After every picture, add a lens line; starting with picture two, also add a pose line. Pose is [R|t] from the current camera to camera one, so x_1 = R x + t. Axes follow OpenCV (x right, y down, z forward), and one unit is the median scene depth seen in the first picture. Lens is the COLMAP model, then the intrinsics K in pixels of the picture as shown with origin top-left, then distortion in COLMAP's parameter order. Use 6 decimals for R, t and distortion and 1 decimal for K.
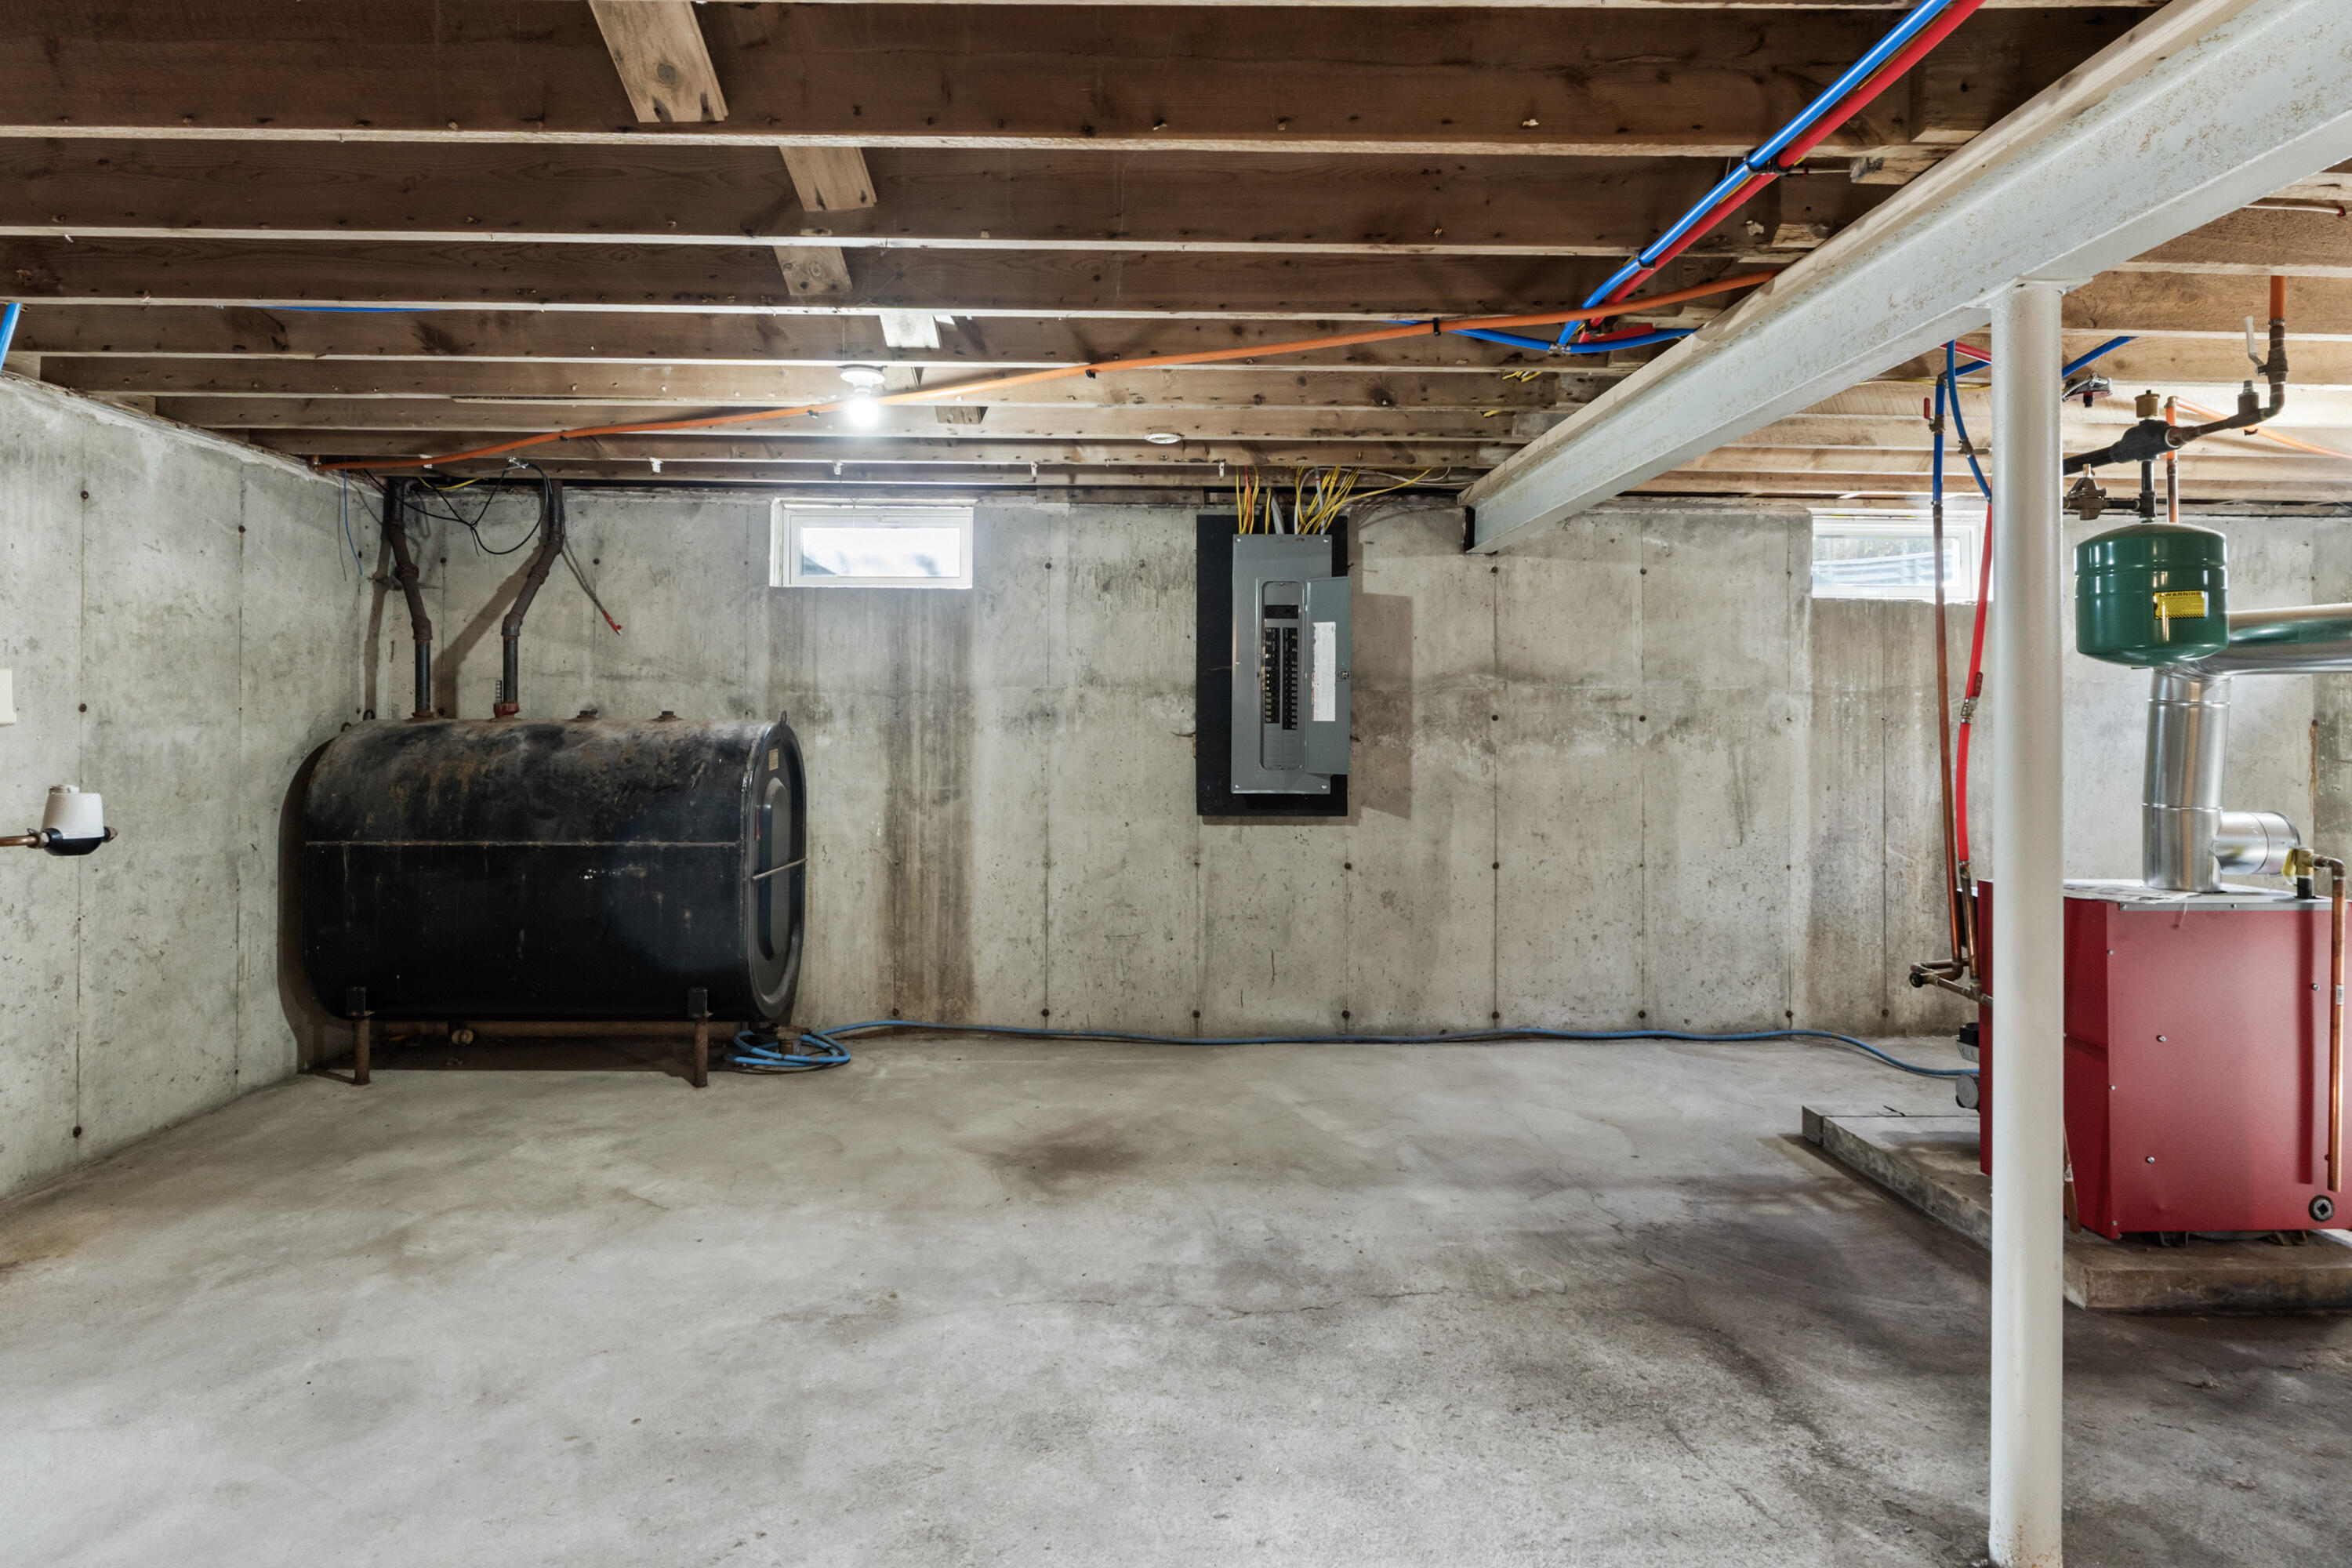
lens RADIAL K [[1180.3, 0, 1176.3], [0, 1180.3, 782.1], [0, 0, 1]] dist [-0.006020, 0.000701]
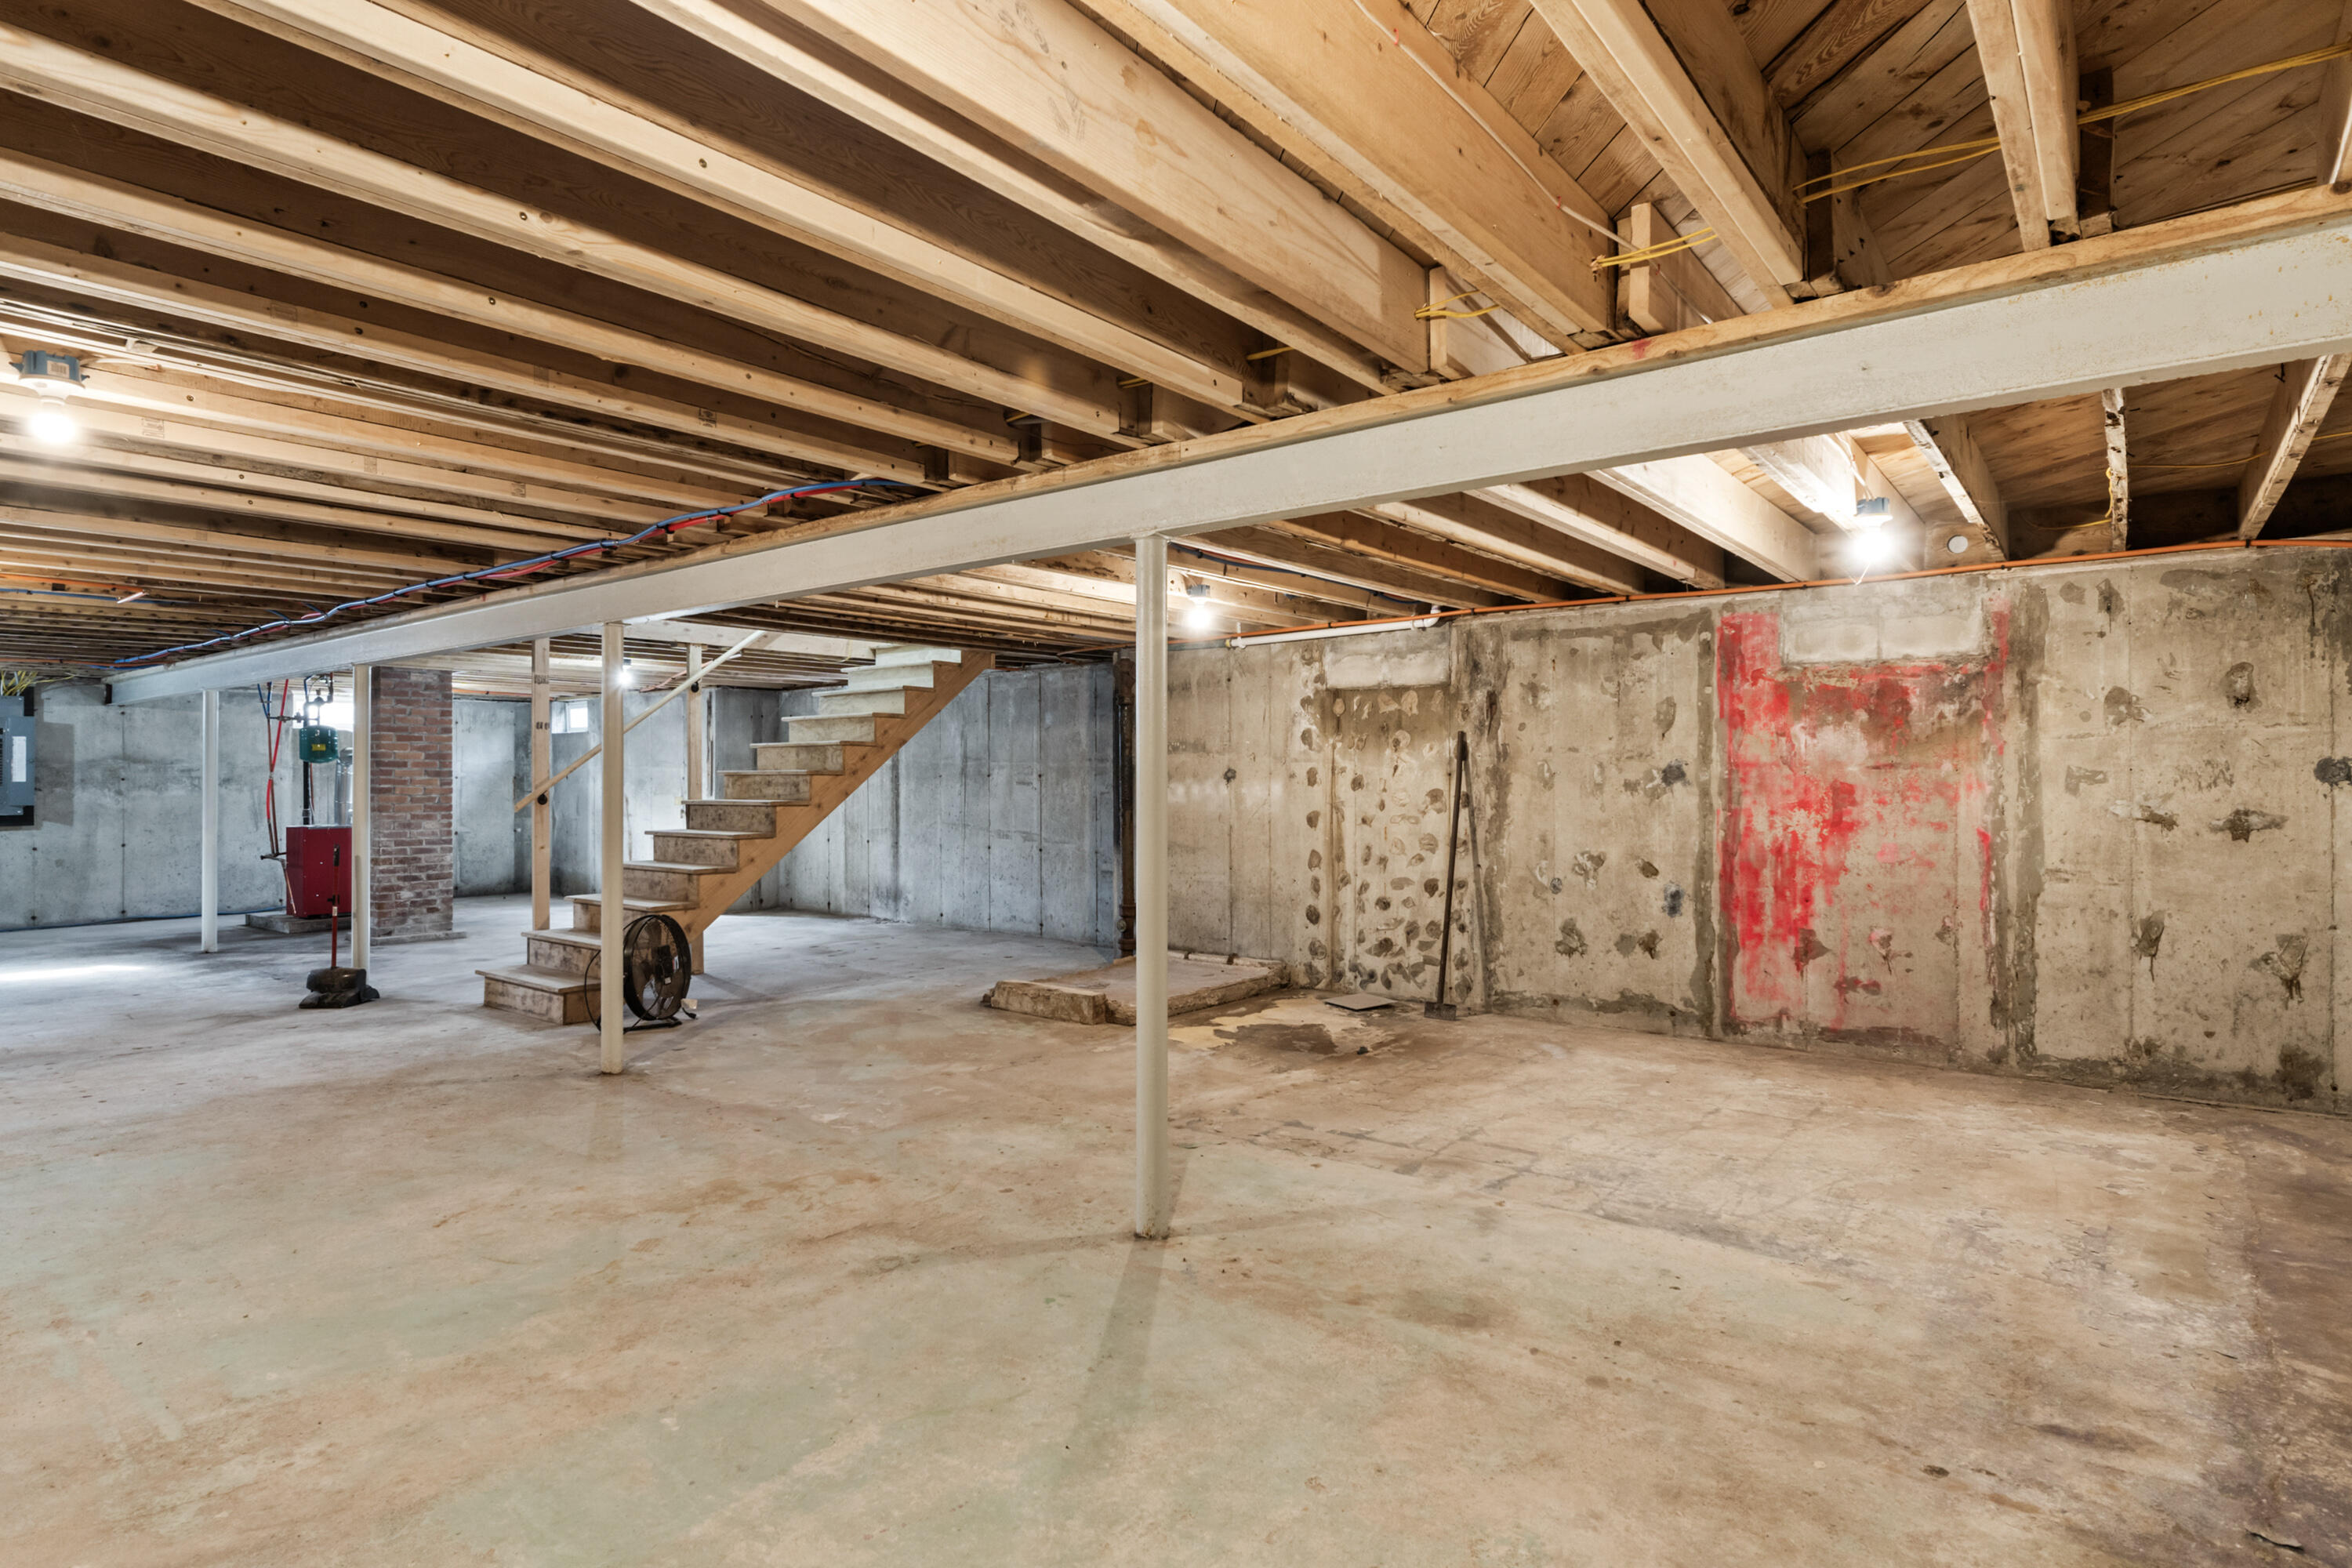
lens RADIAL K [[1228.9, 0, 1179.9], [0, 1228.9, 767.9], [0, 0, 1]] dist [-0.003079, 0.000824]
pose [[0.633033, -0.001844, 0.774123, -0.263328], [-0.001961, 0.999990, 0.003986, -0.089521], [-0.774122, -0.004041, 0.633023, -2.032601]]
